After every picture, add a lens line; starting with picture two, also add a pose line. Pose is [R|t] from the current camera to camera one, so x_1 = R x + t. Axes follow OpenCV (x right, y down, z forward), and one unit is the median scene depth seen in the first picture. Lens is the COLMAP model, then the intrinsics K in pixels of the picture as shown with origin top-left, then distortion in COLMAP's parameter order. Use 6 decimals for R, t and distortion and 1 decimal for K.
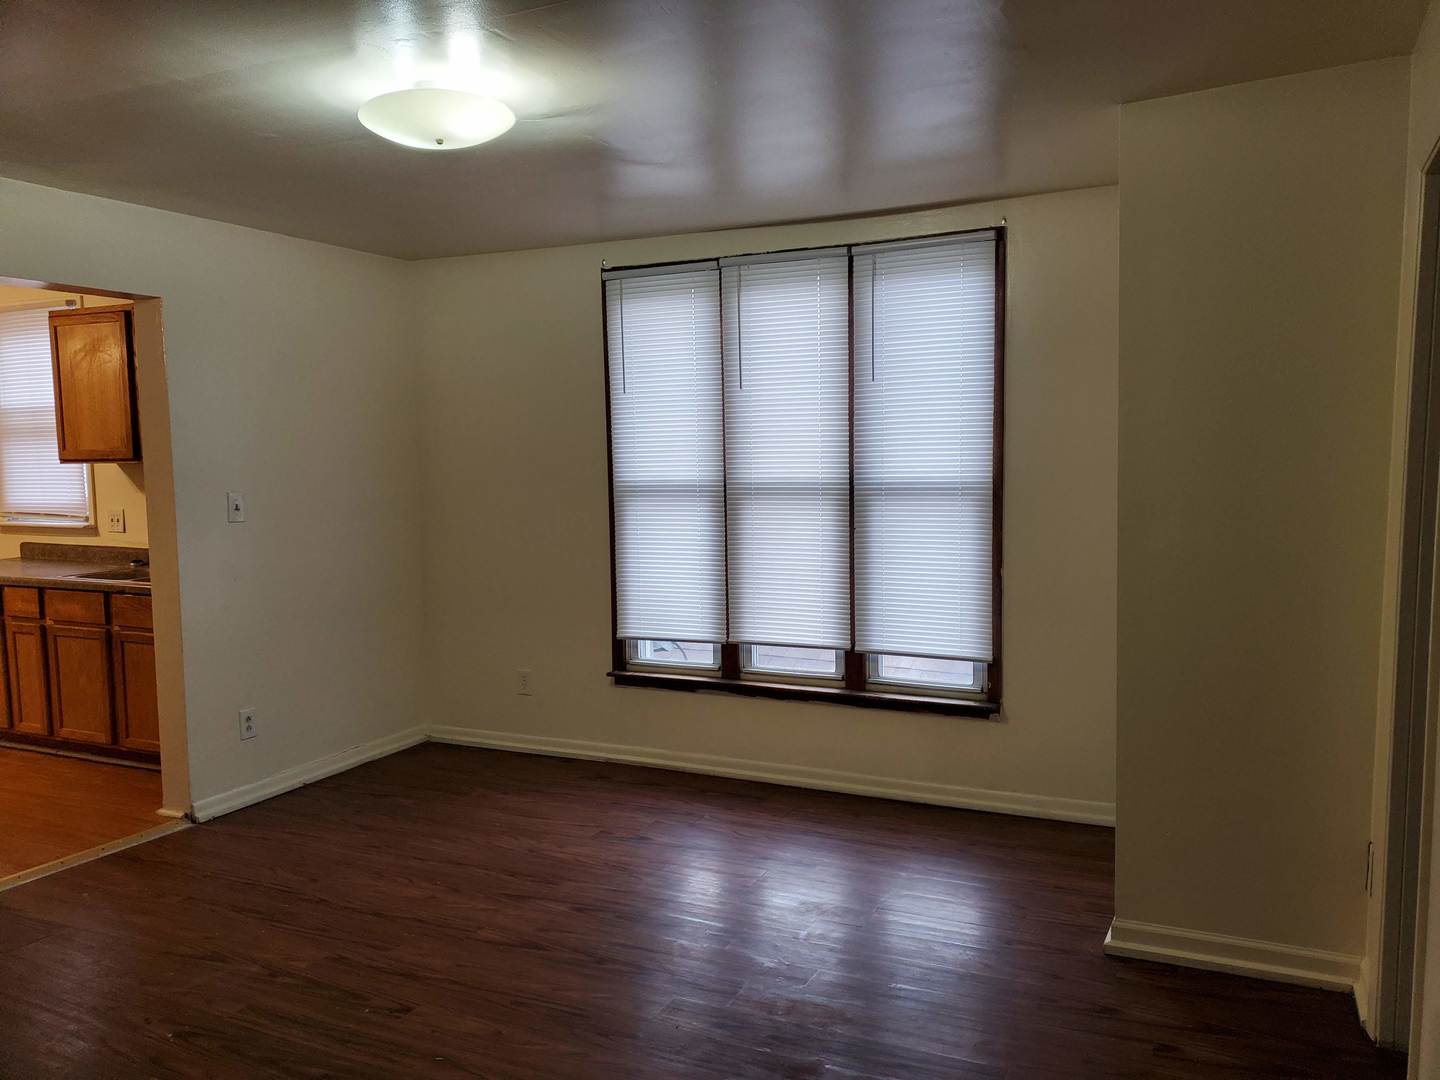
lens RADIAL K [[1108.6, 0, 722.3], [0, 1108.6, 552.0], [0, 0, 1]] dist [0.029695, 0.006416]
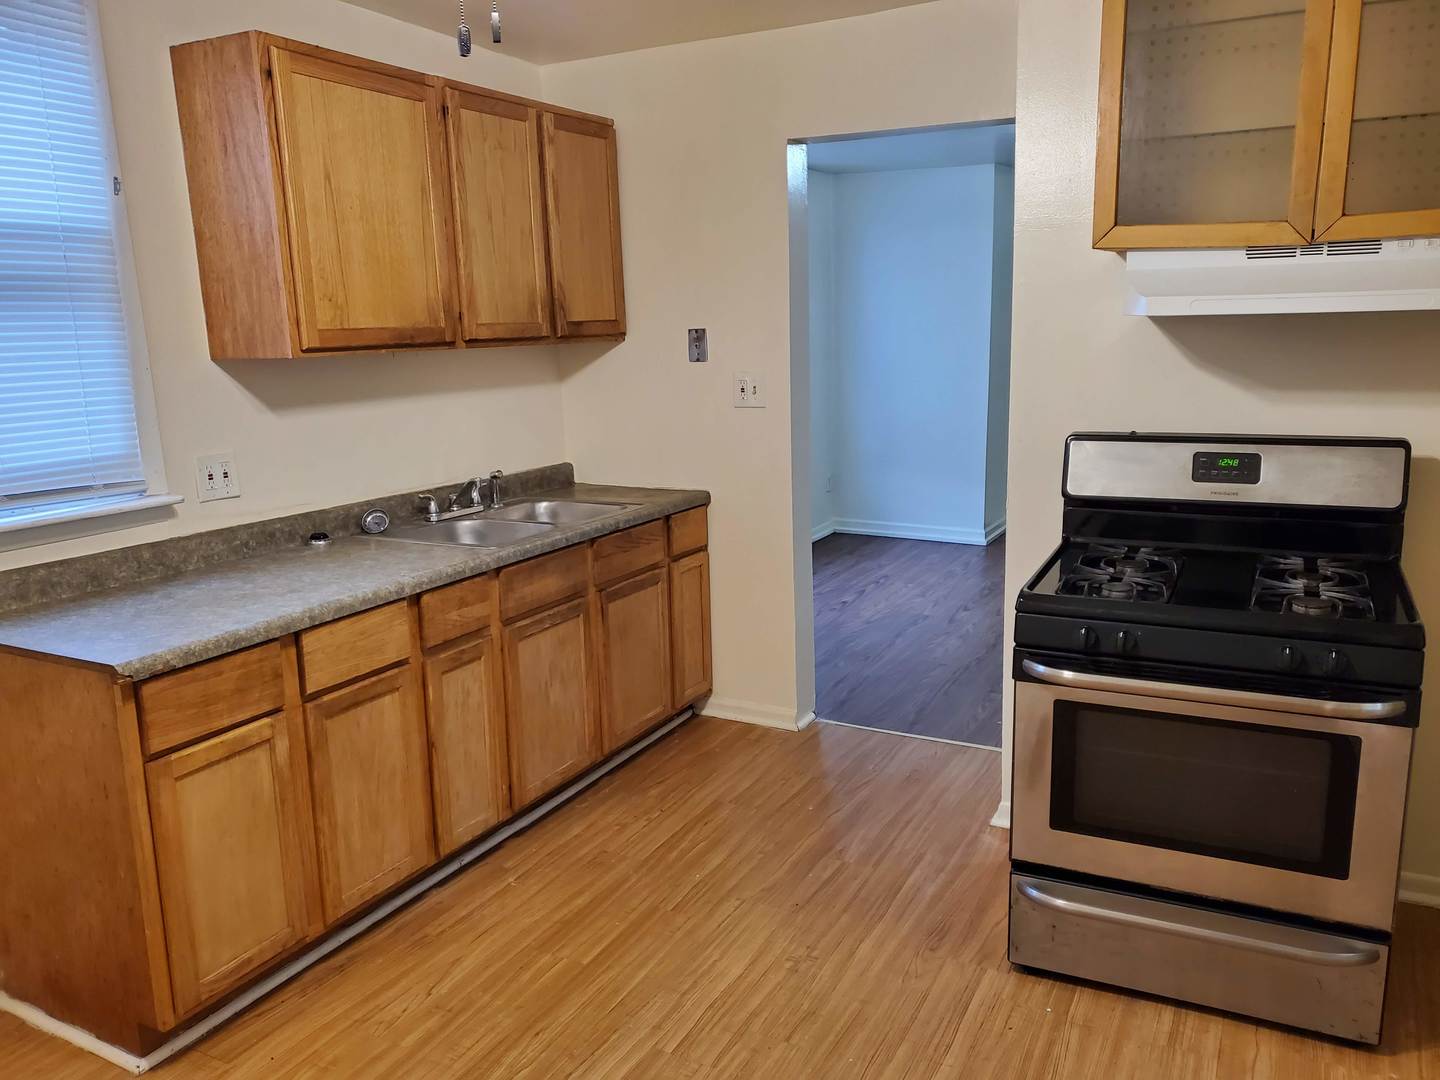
lens RADIAL K [[1108.6, 0, 728.1], [0, 1108.6, 540.3], [0, 0, 1]] dist [0.029695, 0.006416]
pose [[0.031033, -0.182203, 0.982771, -1.015059], [0.117104, 0.977136, 0.177460, -0.060938], [-0.992635, 0.109579, 0.051660, 0.744556]]
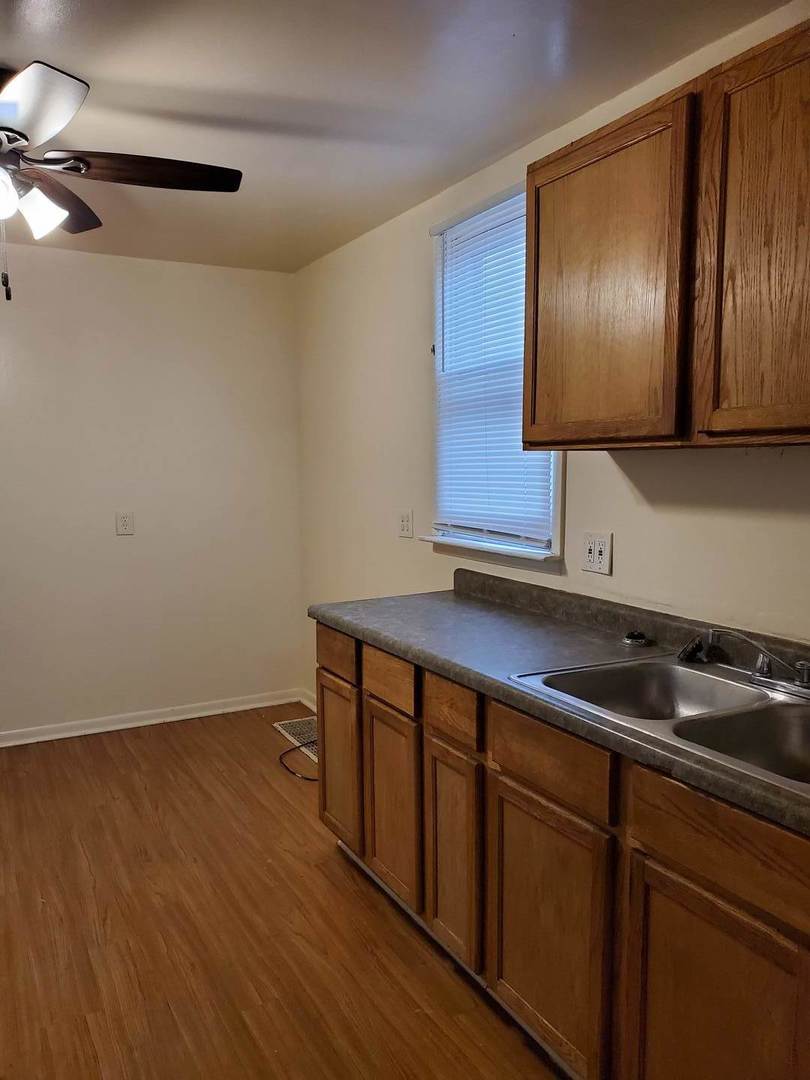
lens RADIAL K [[831.5, 0, 405.3], [0, 831.5, 545.3], [0, 0, 1]] dist [0.029695, 0.006416]
pose [[0.812275, 0.069456, -0.579124, -0.371368], [-0.062842, 0.997526, 0.031494, -0.038464], [0.579879, 0.010811, 0.814631, 0.591527]]
